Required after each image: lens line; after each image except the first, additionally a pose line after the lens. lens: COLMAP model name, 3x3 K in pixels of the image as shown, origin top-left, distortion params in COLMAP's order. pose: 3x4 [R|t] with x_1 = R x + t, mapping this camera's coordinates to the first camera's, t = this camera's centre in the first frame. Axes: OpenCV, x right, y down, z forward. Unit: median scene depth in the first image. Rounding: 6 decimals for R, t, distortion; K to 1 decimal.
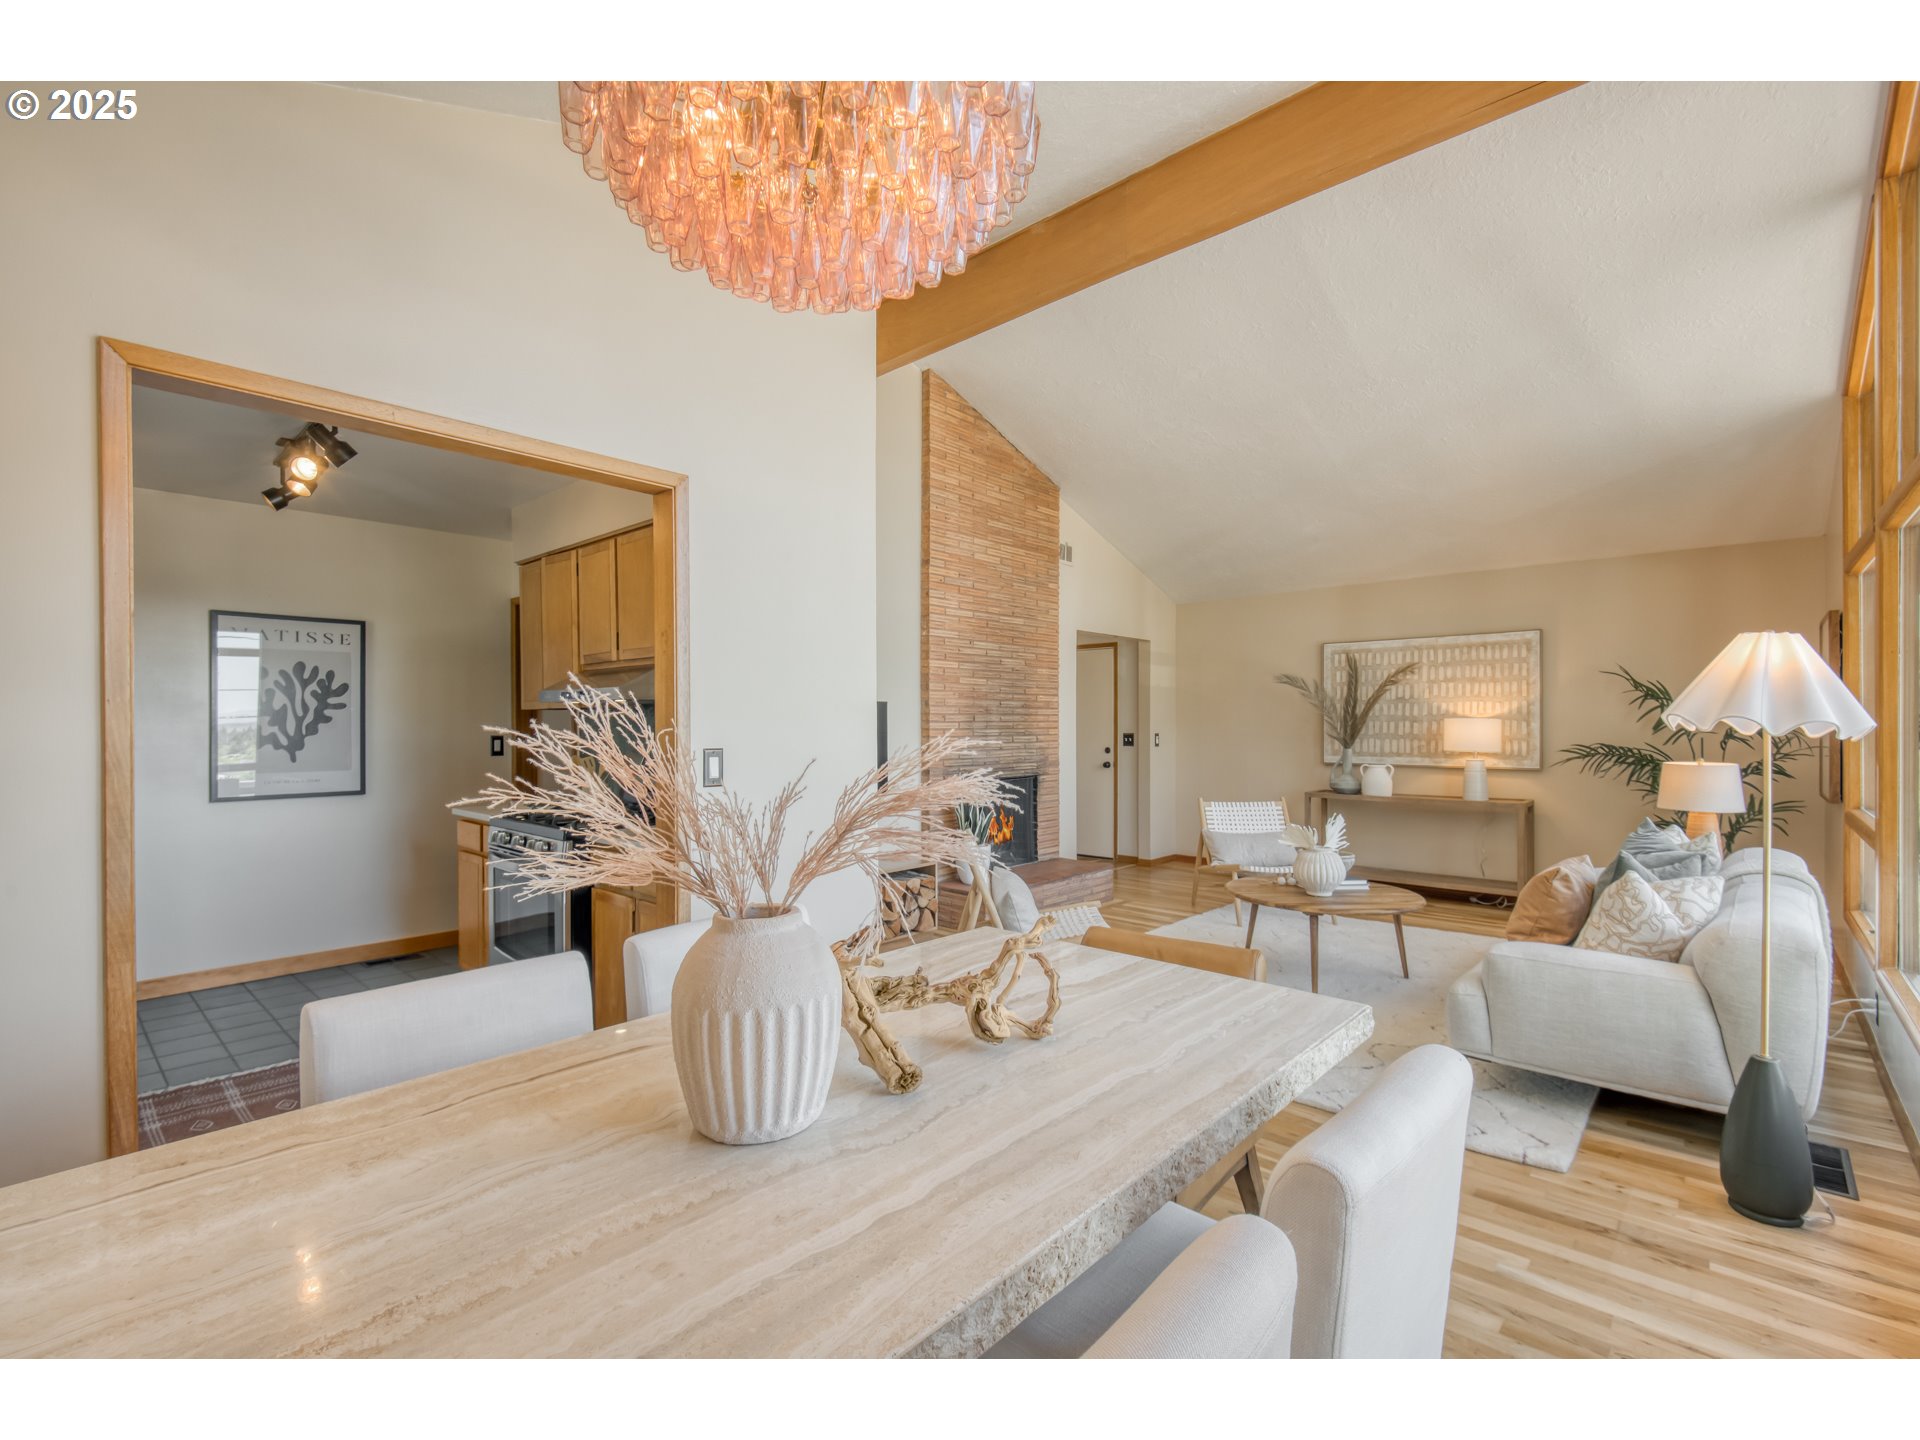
lens RADIAL K [[865.1, 0, 951.1], [0, 865.1, 729.0], [0, 0, 1]] dist [0.000579, -0.003795]
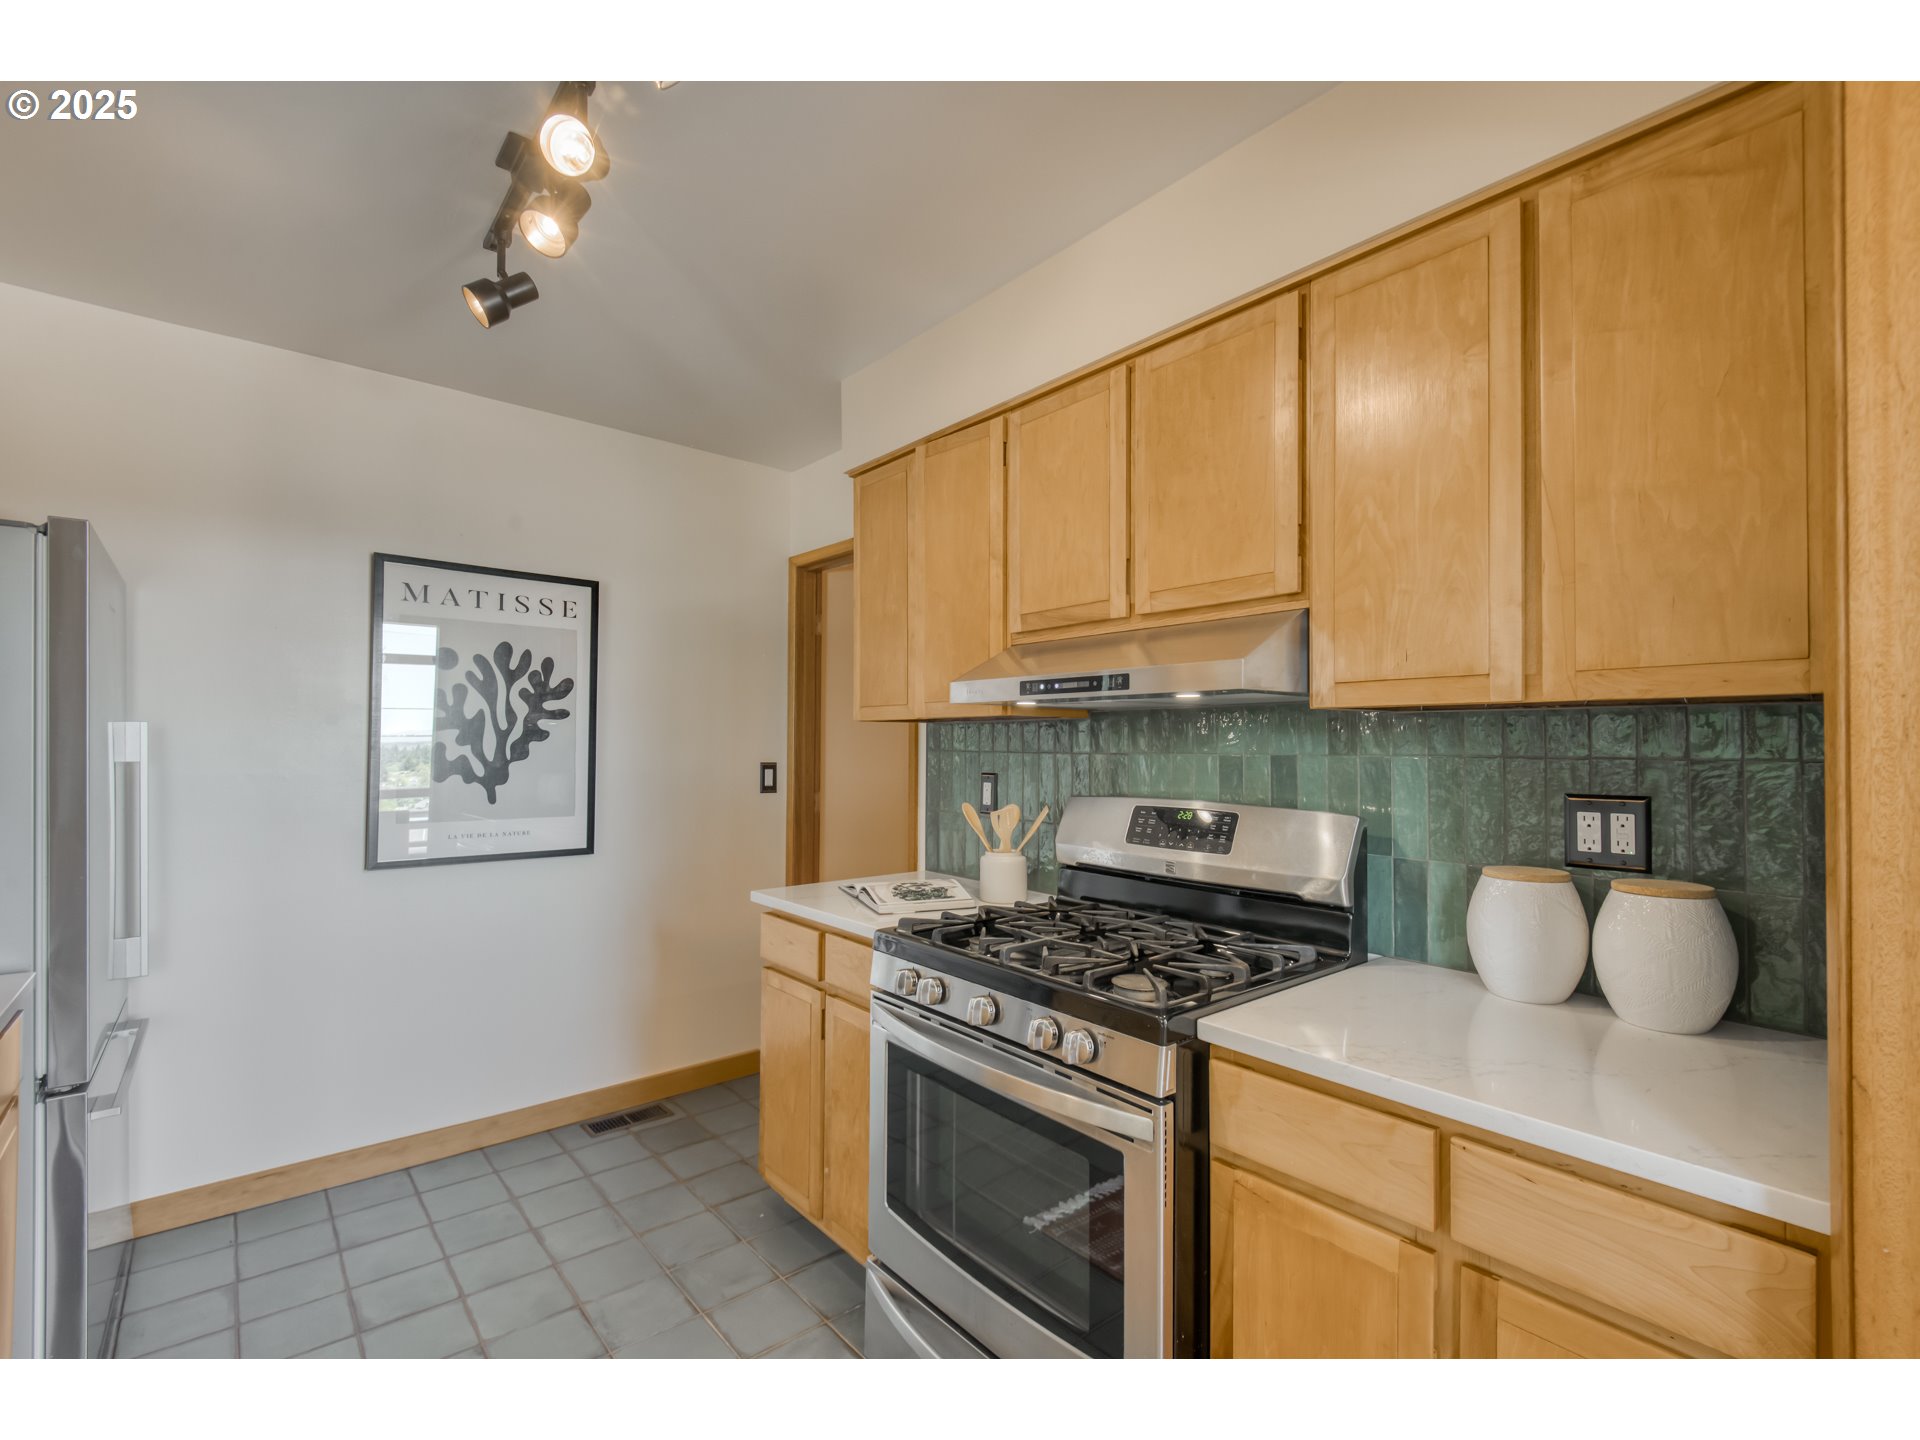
lens RADIAL K [[865.1, 0, 958.7], [0, 865.1, 732.2], [0, 0, 1]] dist [0.000579, -0.003795]
pose [[0.992349, 0.005454, -0.123344, -0.350900], [-0.008443, 0.999683, -0.023717, -0.000995], [0.123175, 0.024577, 0.992081, 0.422991]]
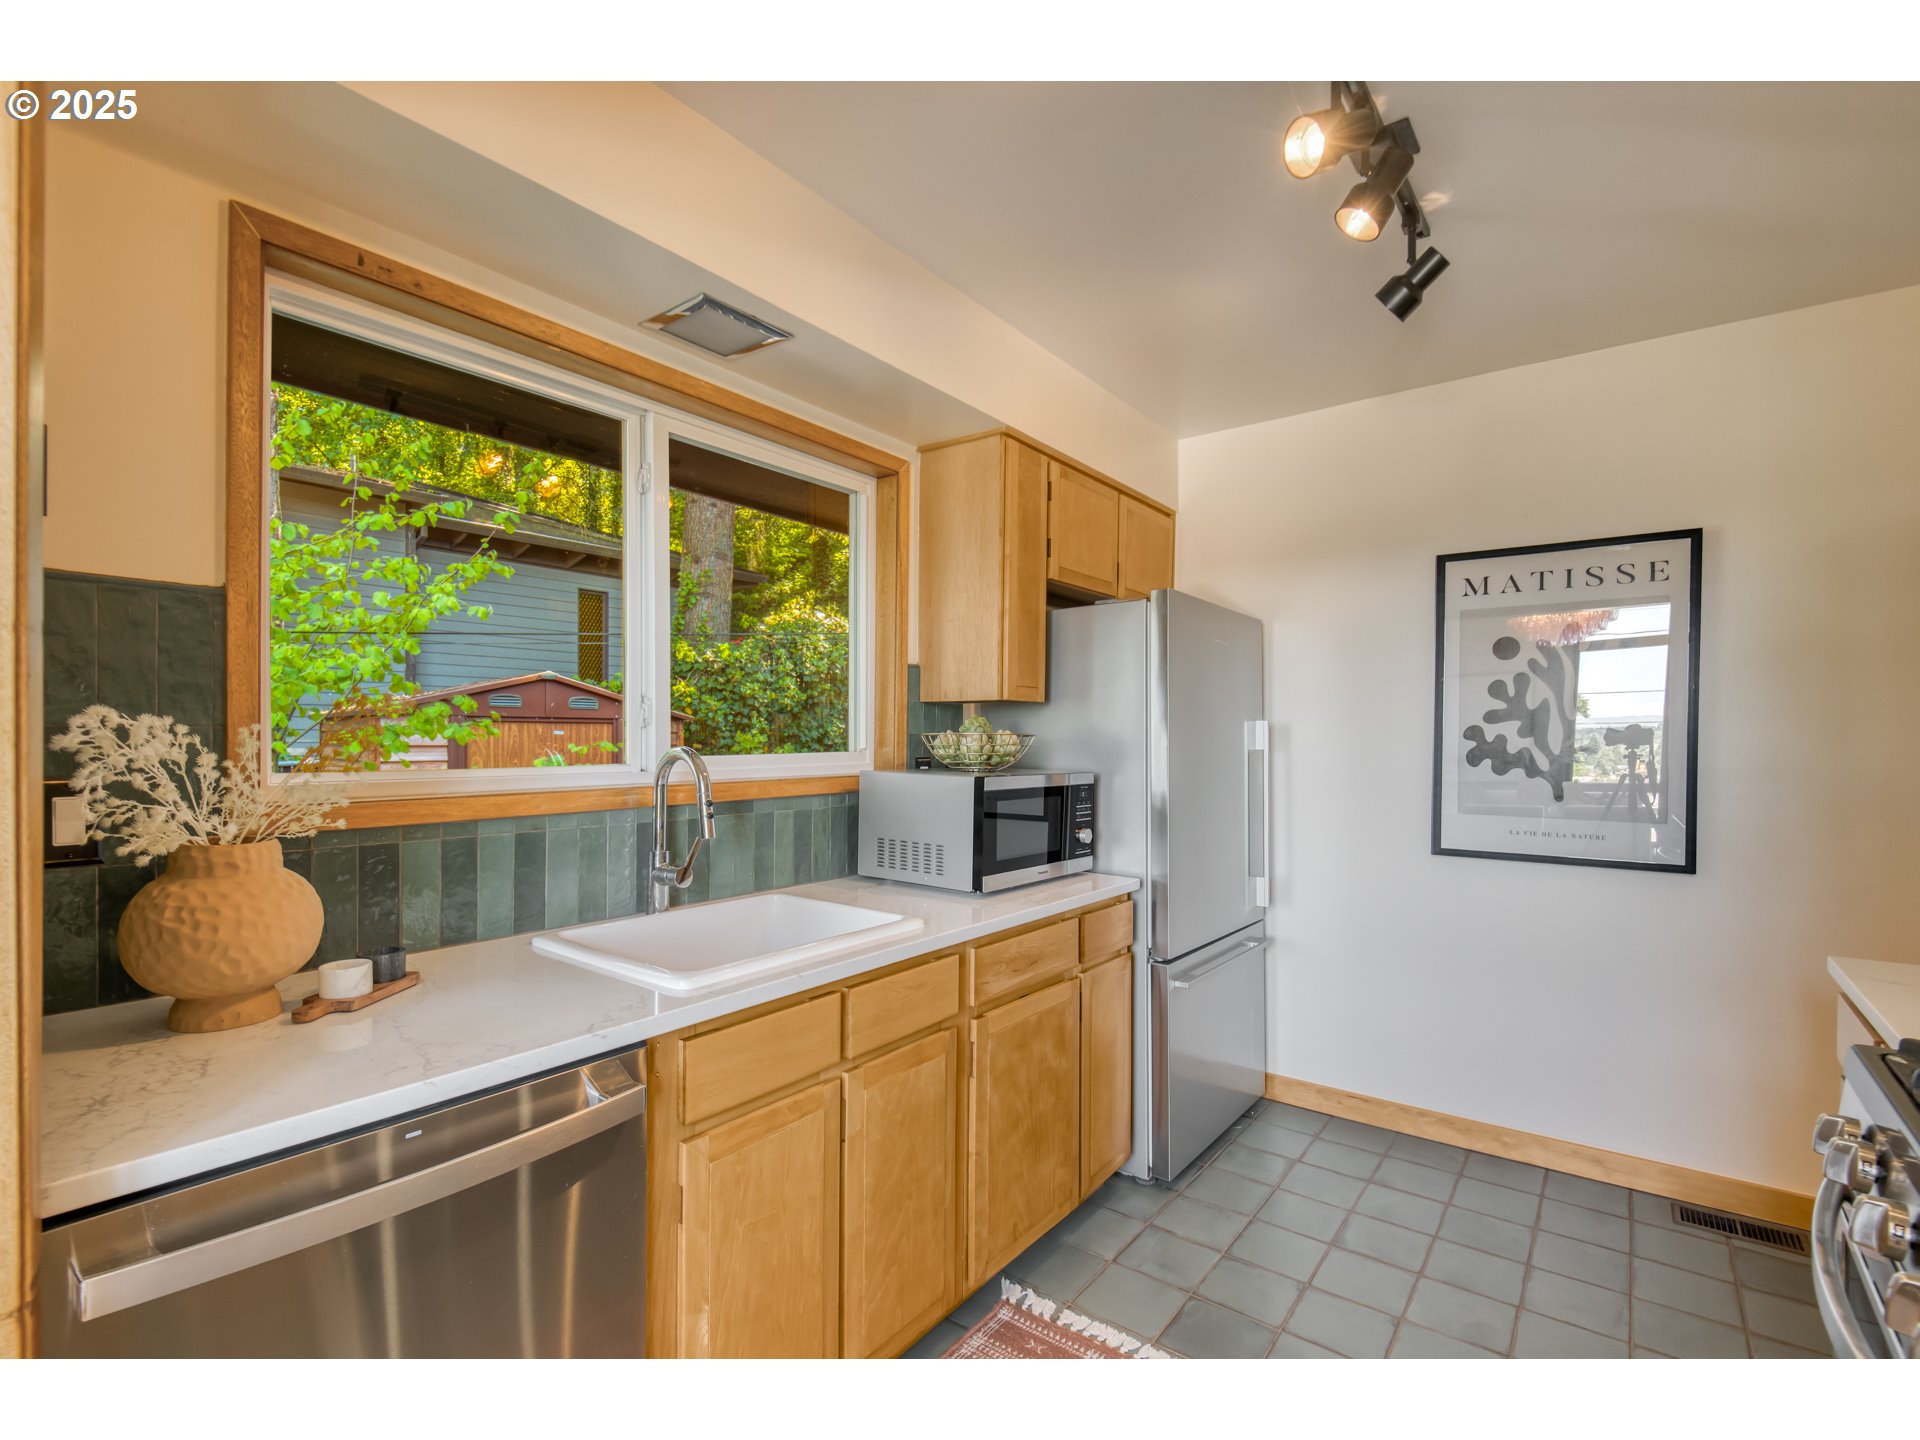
lens RADIAL K [[865.1, 0, 939.2], [0, 865.1, 744.0], [0, 0, 1]] dist [0.000579, -0.003795]
pose [[0.083193, 0.009870, -0.996485, -0.227286], [-0.010231, 0.999907, 0.009050, -0.000138], [0.996481, 0.009442, 0.083286, 0.545333]]
